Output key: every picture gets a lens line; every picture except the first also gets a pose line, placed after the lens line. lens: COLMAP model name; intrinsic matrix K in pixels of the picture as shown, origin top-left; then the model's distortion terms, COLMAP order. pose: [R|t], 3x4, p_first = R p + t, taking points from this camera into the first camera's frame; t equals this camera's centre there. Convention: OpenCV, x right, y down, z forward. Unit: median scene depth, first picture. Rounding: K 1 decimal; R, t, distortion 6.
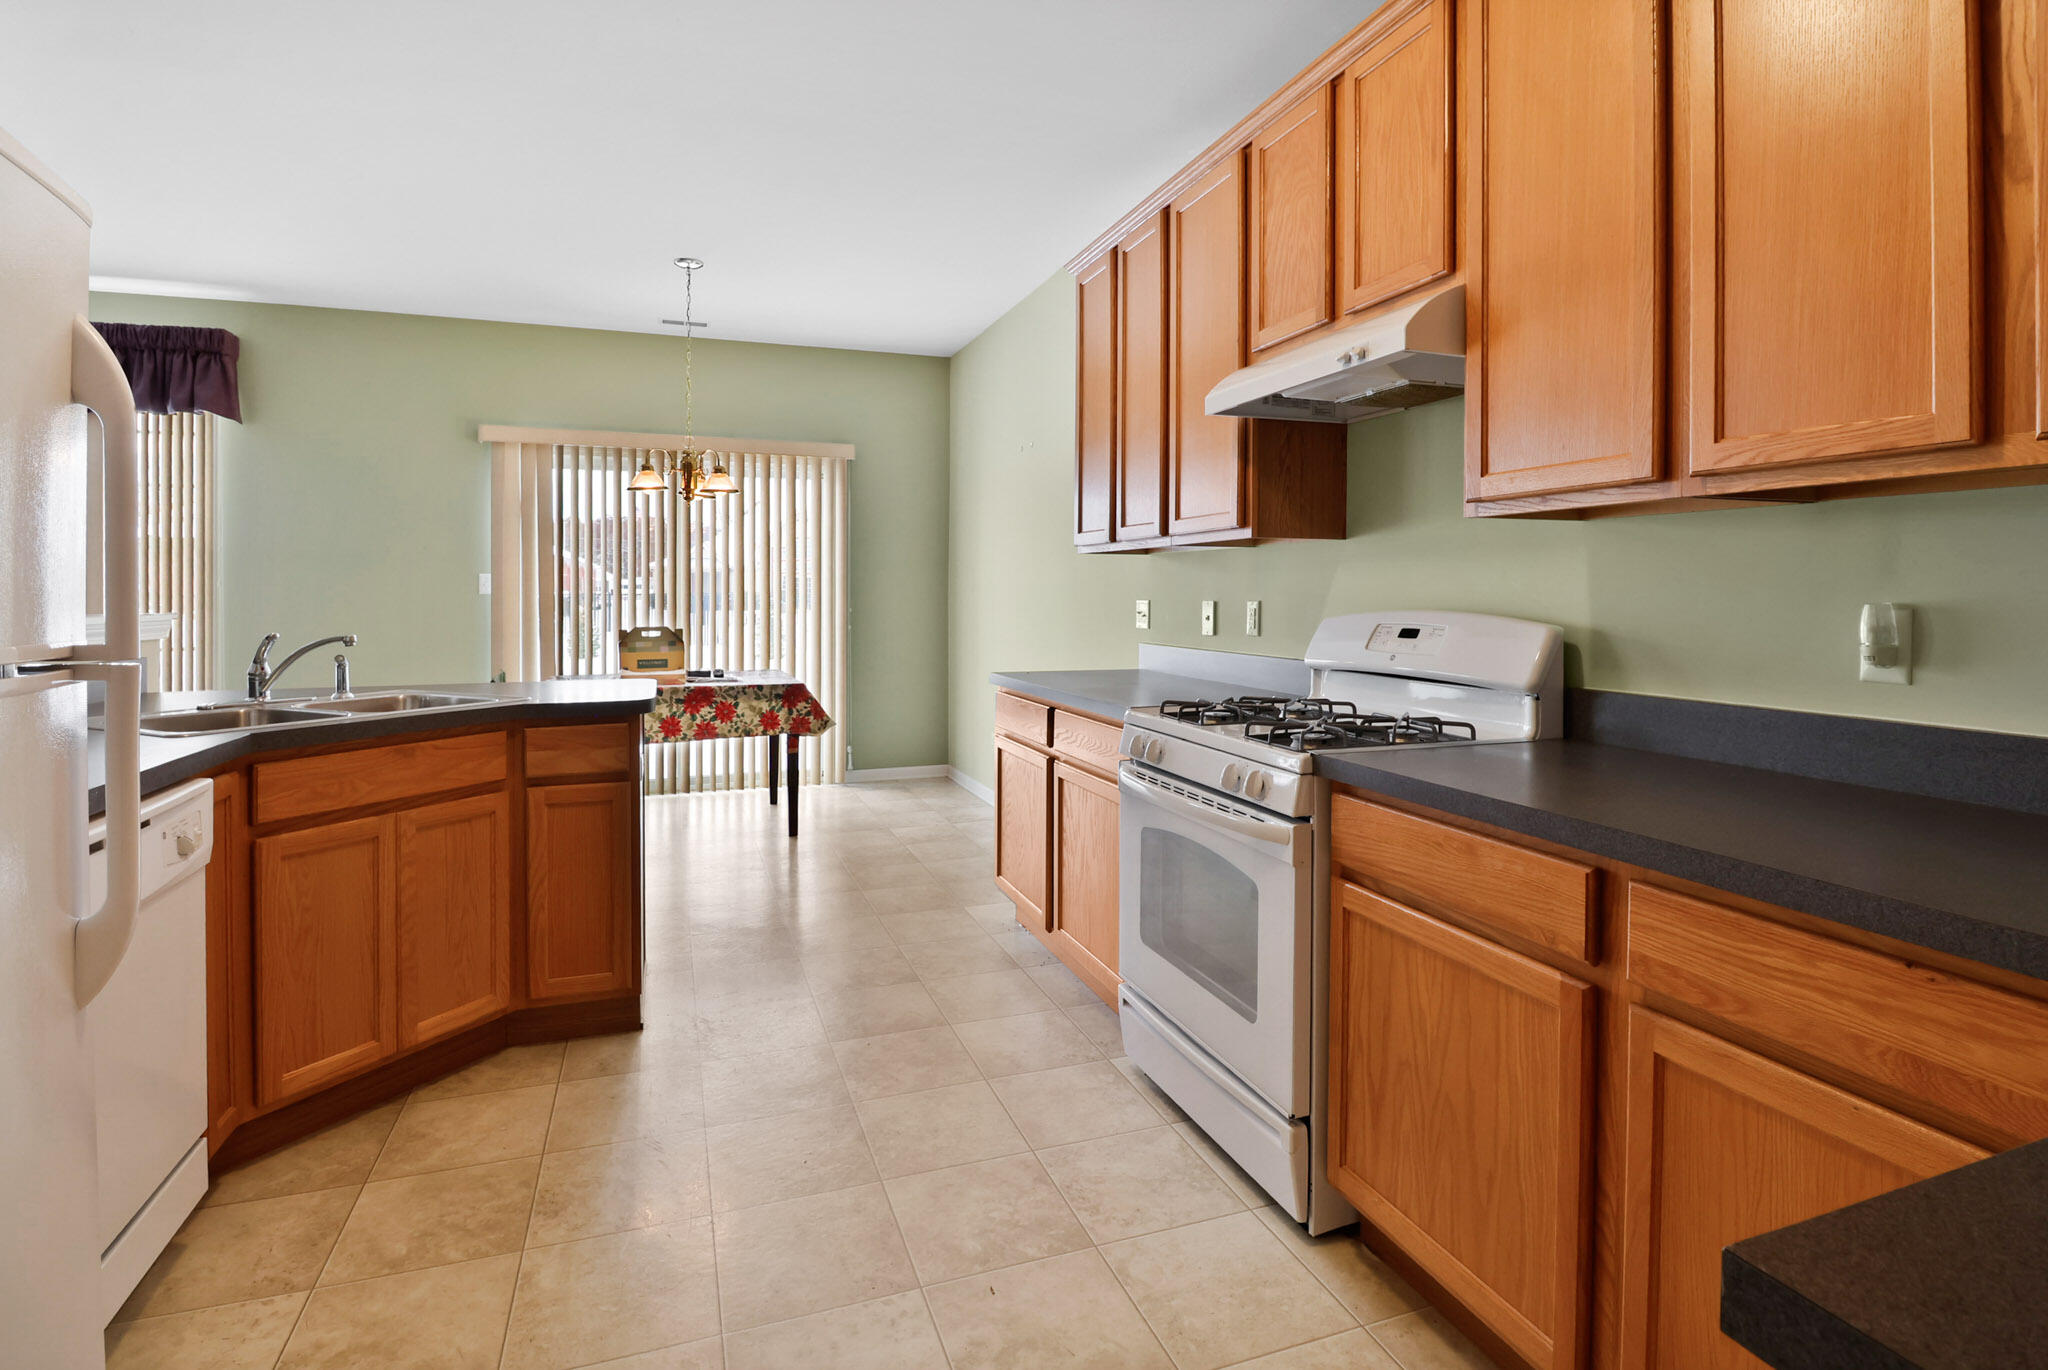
lens RADIAL K [[1008.1, 0, 1024.9], [0, 1008.1, 590.7], [0, 0, 1]] dist [-0.000095, -0.000149]
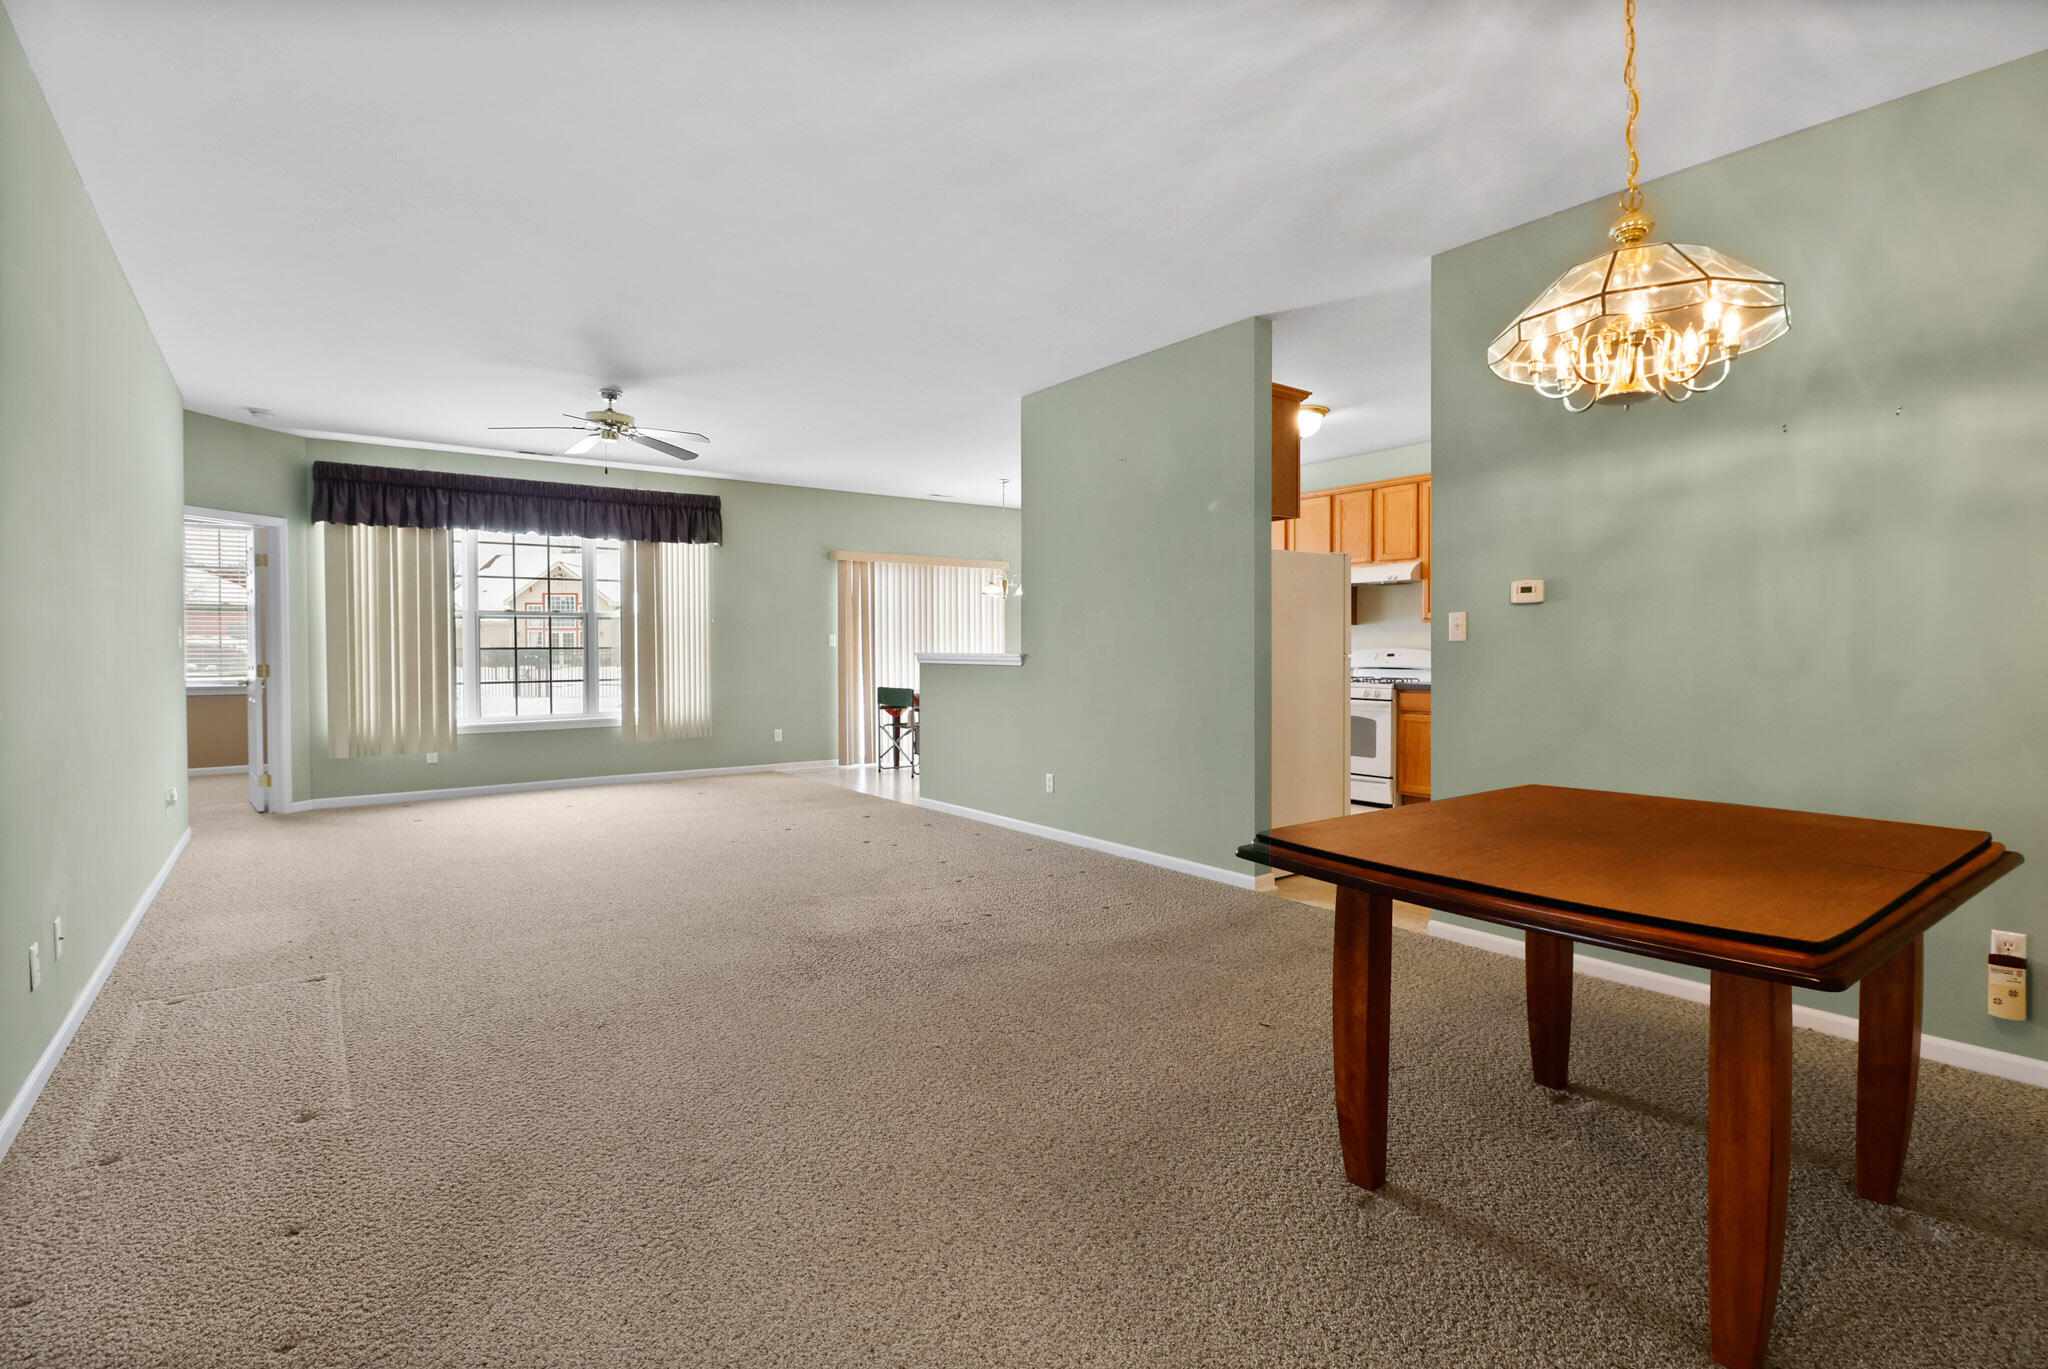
lens RADIAL K [[986.1, 0, 1028.8], [0, 986.1, 653.5], [0, 0, 1]] dist [0.000566, -0.011789]
pose [[0.956909, -0.005980, 0.290325, -1.643139], [0.003649, 0.999957, 0.008567, 0.004242], [-0.290364, -0.007139, 0.956890, -1.694150]]
